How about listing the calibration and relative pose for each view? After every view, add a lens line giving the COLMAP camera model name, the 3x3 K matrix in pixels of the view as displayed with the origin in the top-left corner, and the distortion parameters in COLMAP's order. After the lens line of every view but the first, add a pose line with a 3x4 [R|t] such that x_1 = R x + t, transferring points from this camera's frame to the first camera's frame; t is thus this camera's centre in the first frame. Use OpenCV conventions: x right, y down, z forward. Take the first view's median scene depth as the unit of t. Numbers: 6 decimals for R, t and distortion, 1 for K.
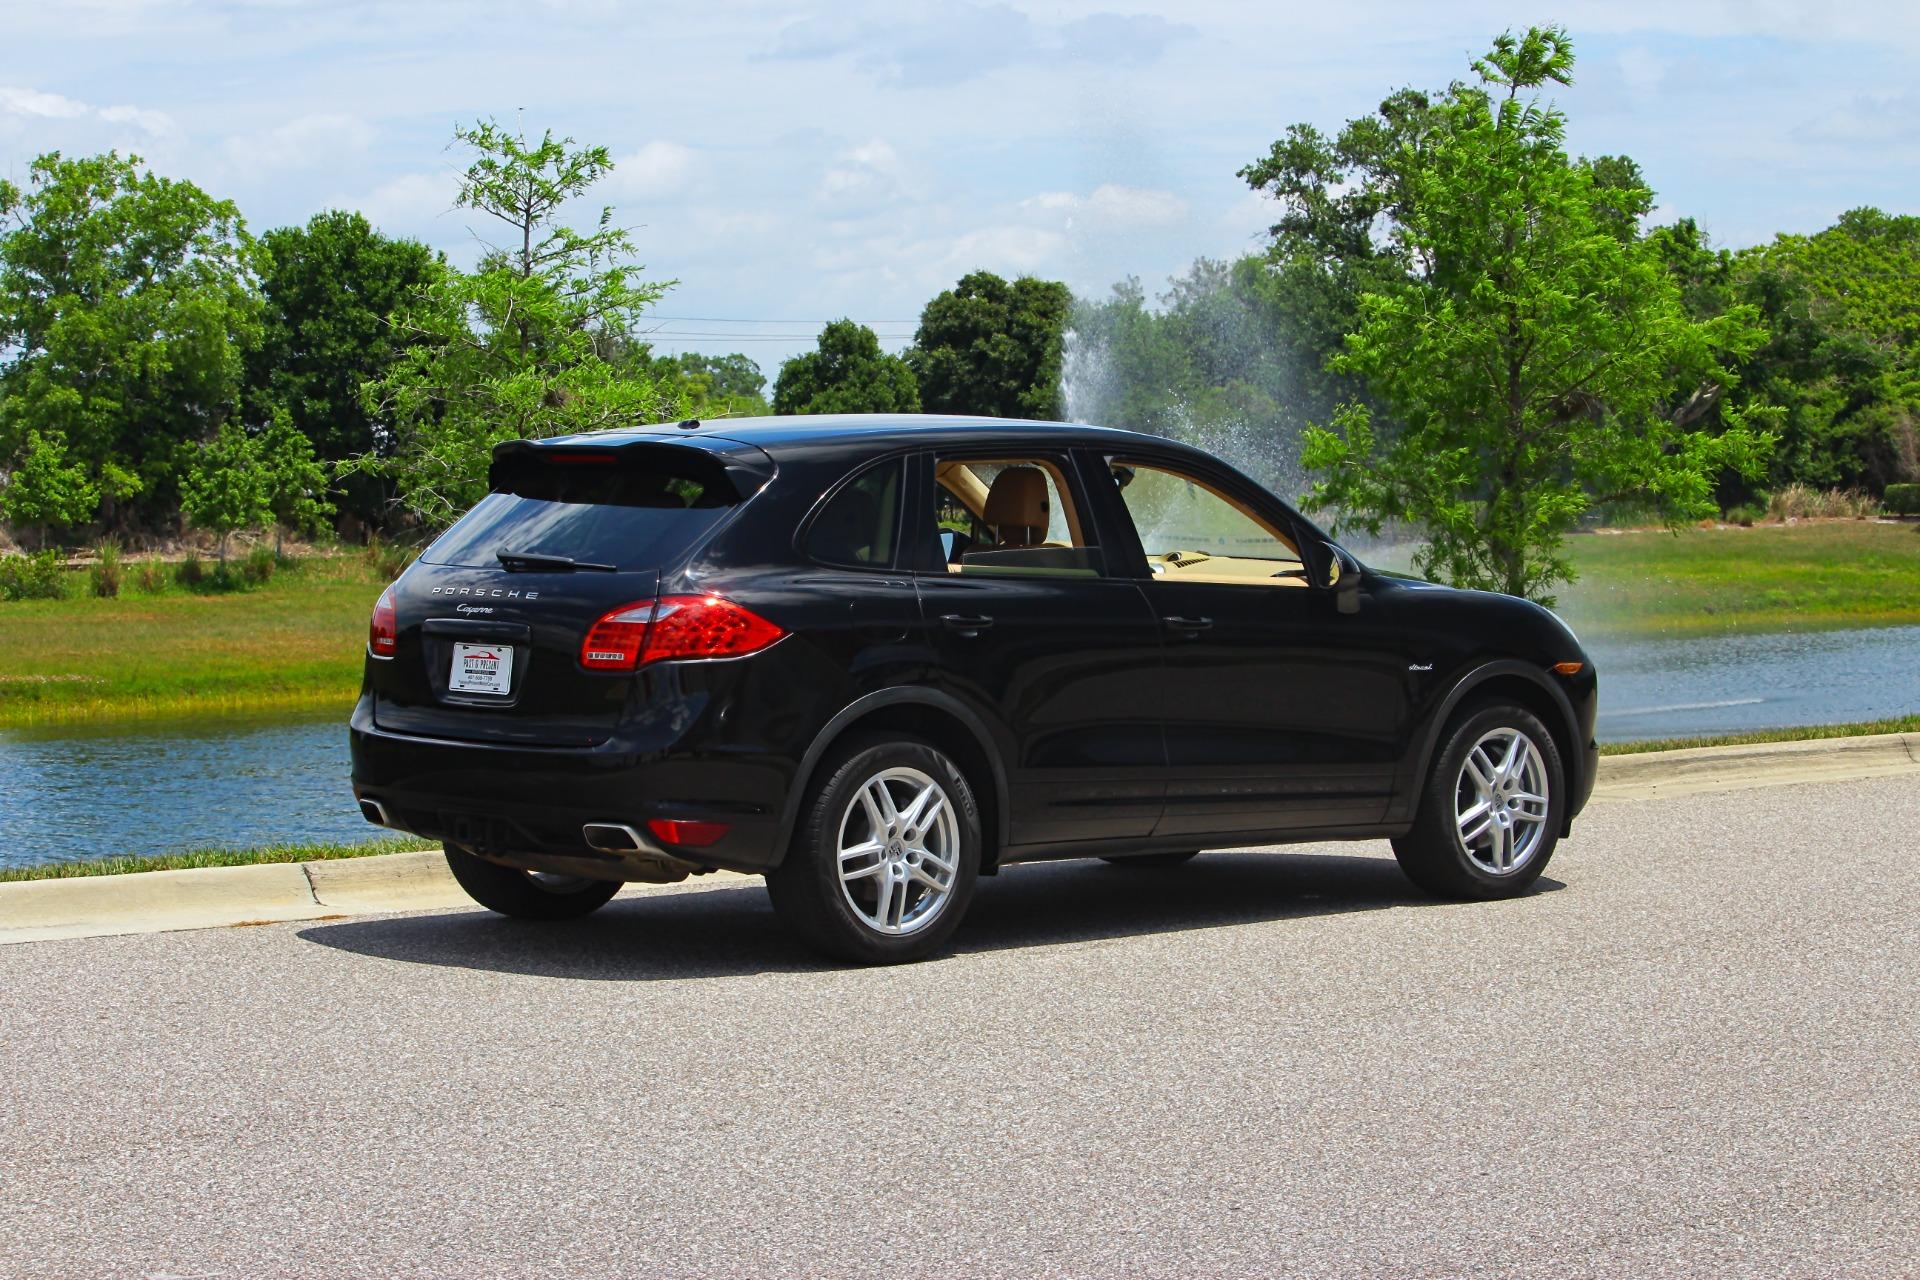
lens RADIAL K [[4941.9, 0, 958.6], [0, 4941.9, 651.7], [0, 0, 1]] dist [-0.429290, 0.000000]
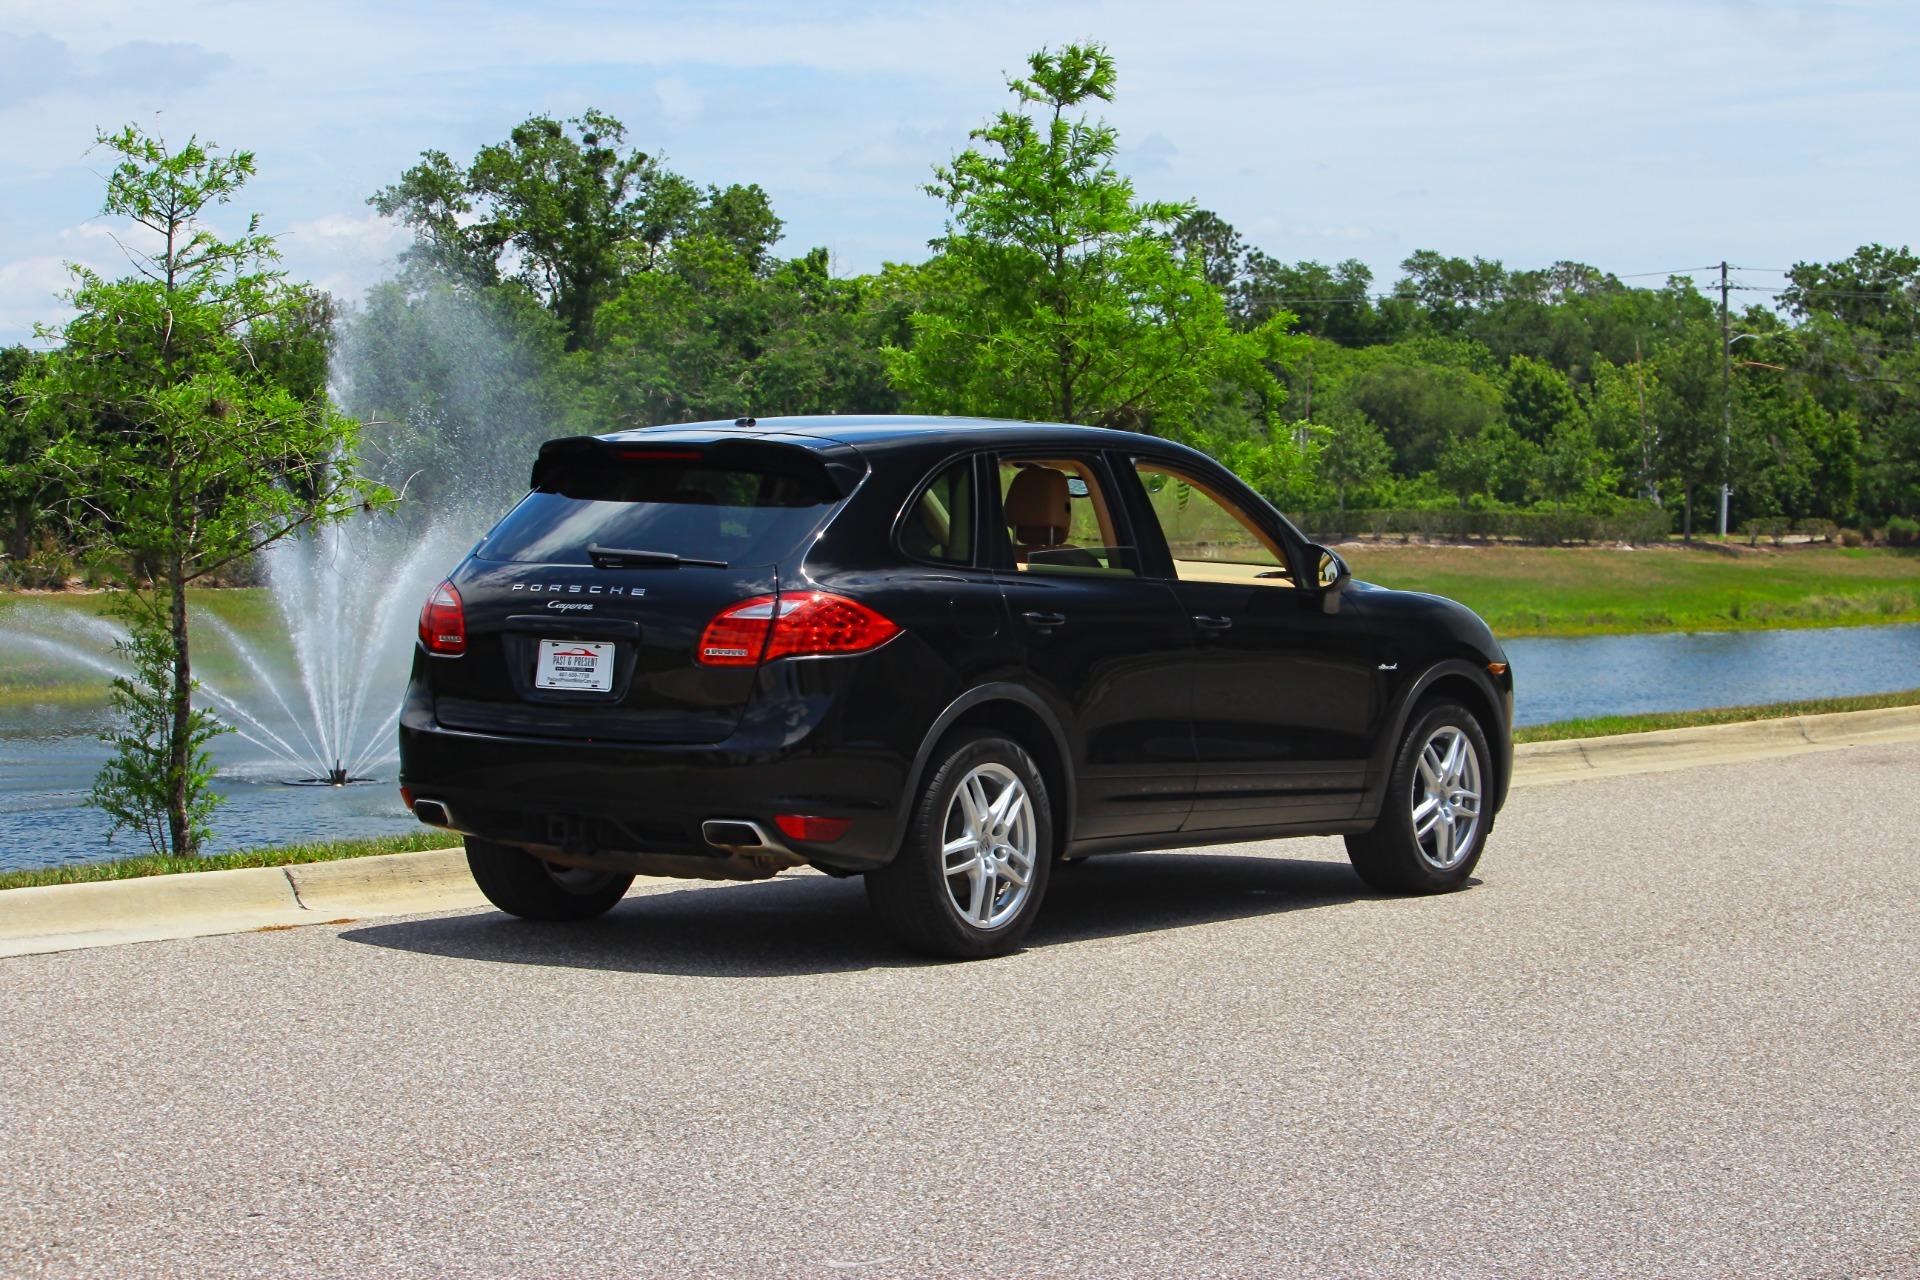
lens RADIAL K [[4941.9, 0, 962.1], [0, 4941.9, 645.5], [0, 0, 1]] dist [-0.429290, 0.000000]
pose [[0.980834, -0.000207, 0.194844, -0.136428], [0.001655, 0.999972, -0.007267, 0.004276], [-0.194837, 0.007450, 0.980807, 0.006515]]
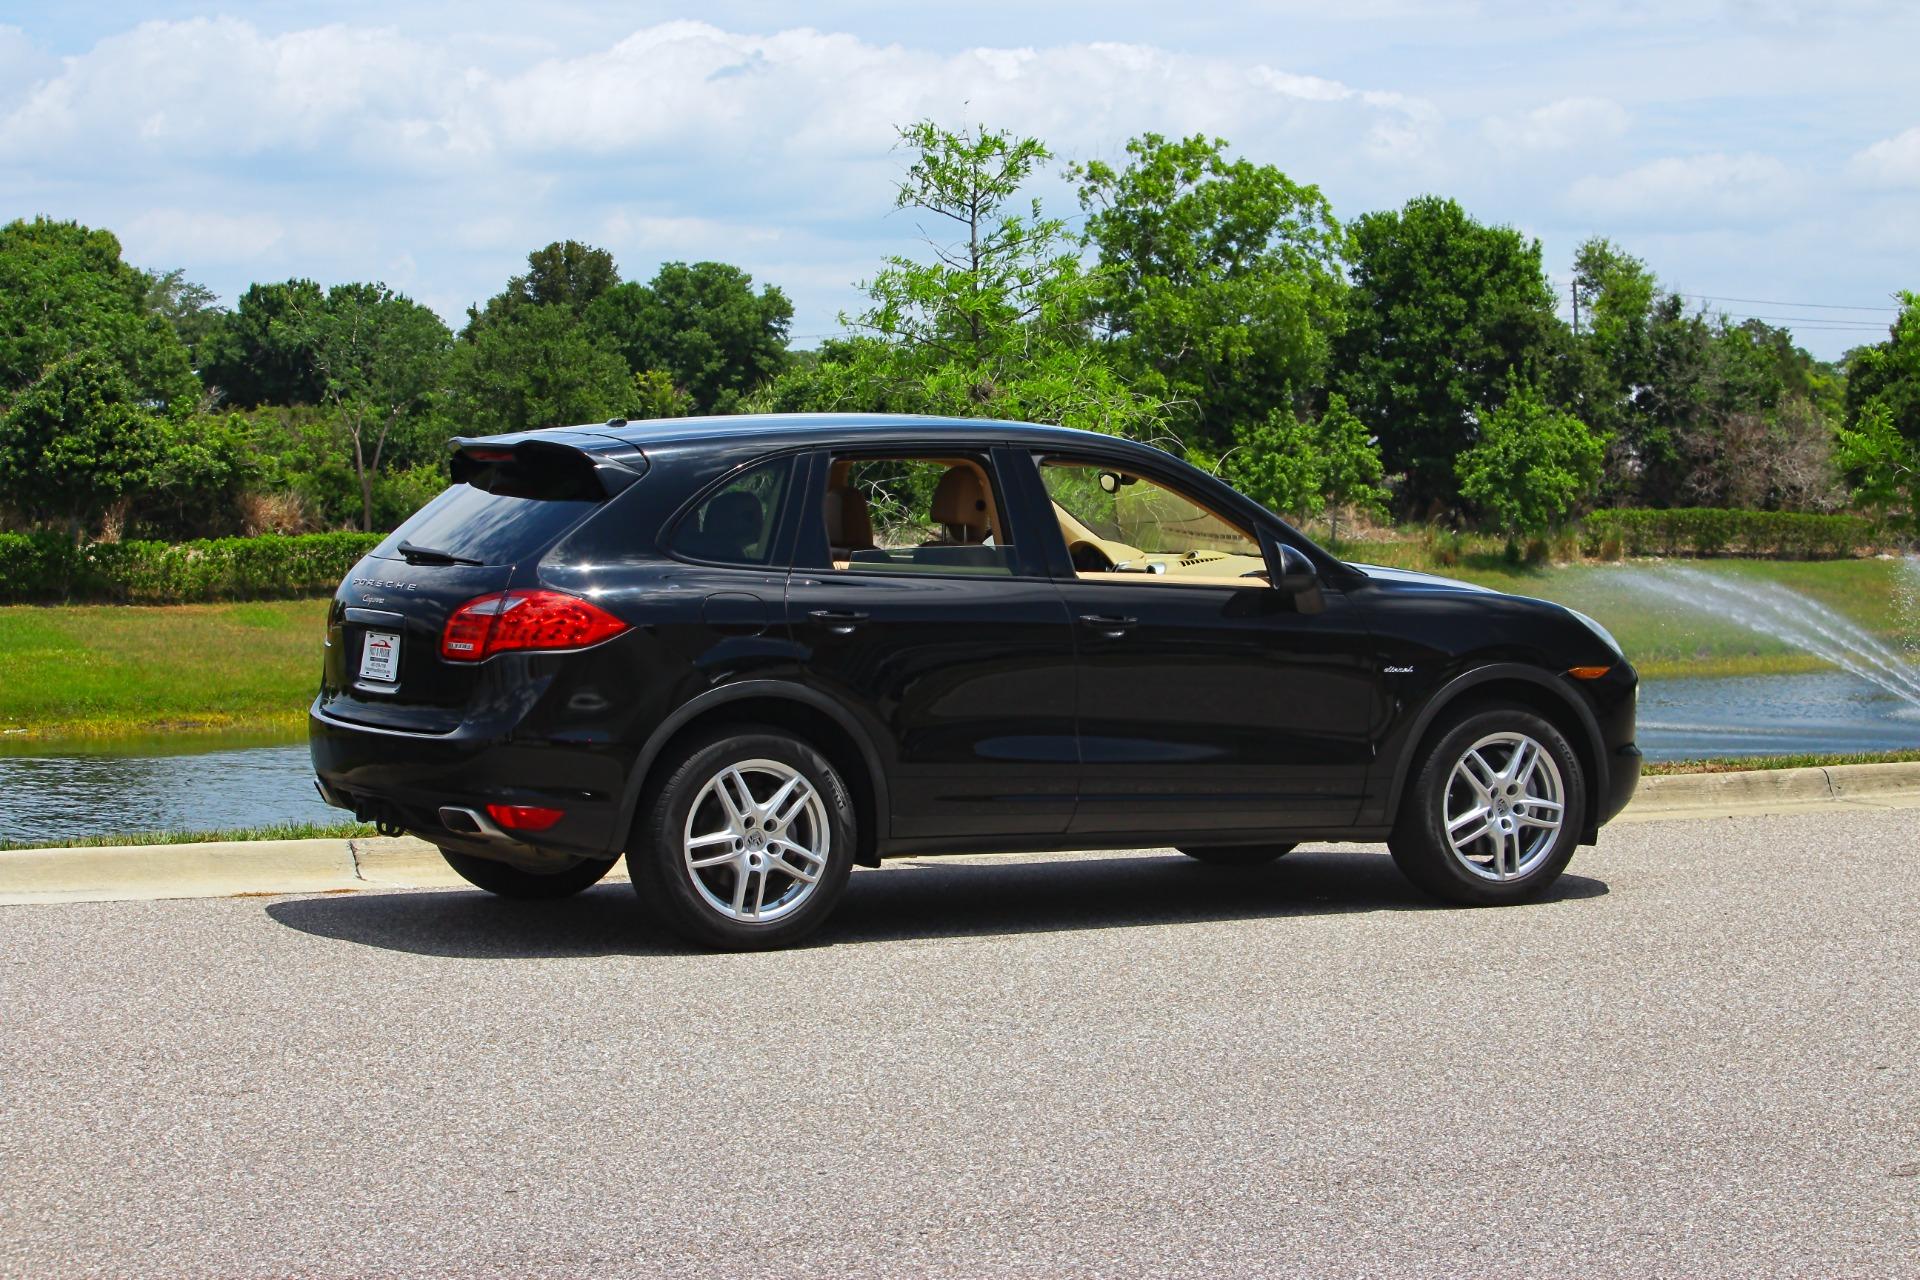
lens RADIAL K [[4941.9, 0, 984.1], [0, 4941.9, 597.7], [0, 0, 1]] dist [-0.429290, 0.000000]
pose [[0.970228, 0.012625, -0.241865, 0.178177], [-0.014548, 0.999875, -0.006165, -0.002814], [0.241757, 0.009500, 0.970290, 0.012399]]
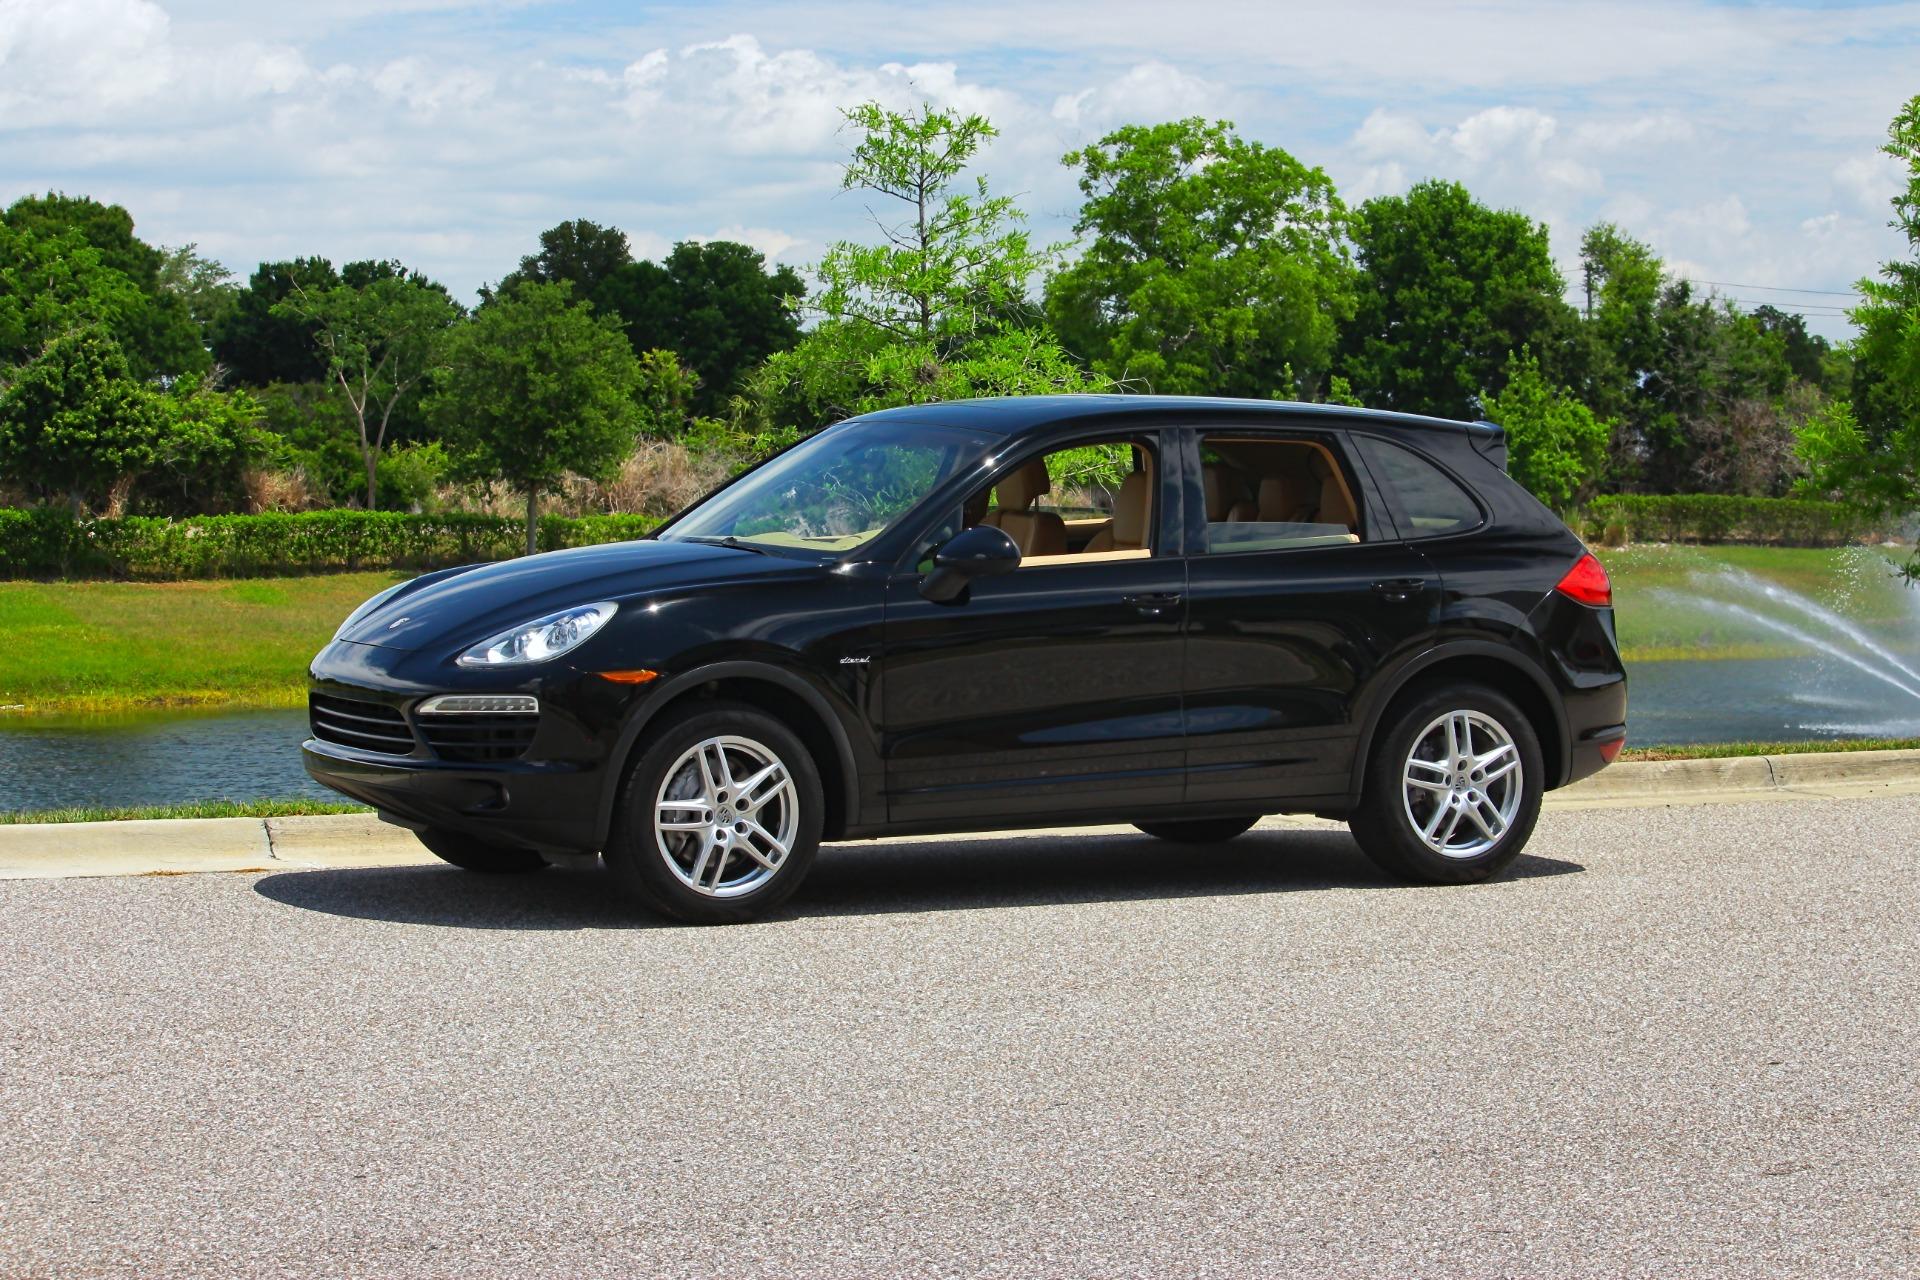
lens RADIAL K [[4941.9, 0, 959.3], [0, 4941.9, 627.1], [0, 0, 1]] dist [-0.429290, 0.000000]
pose [[0.968086, 0.021282, -0.249713, 0.189842], [-0.021000, 0.999772, 0.003796, -0.003187], [0.249737, 0.001569, 0.968312, 0.021284]]
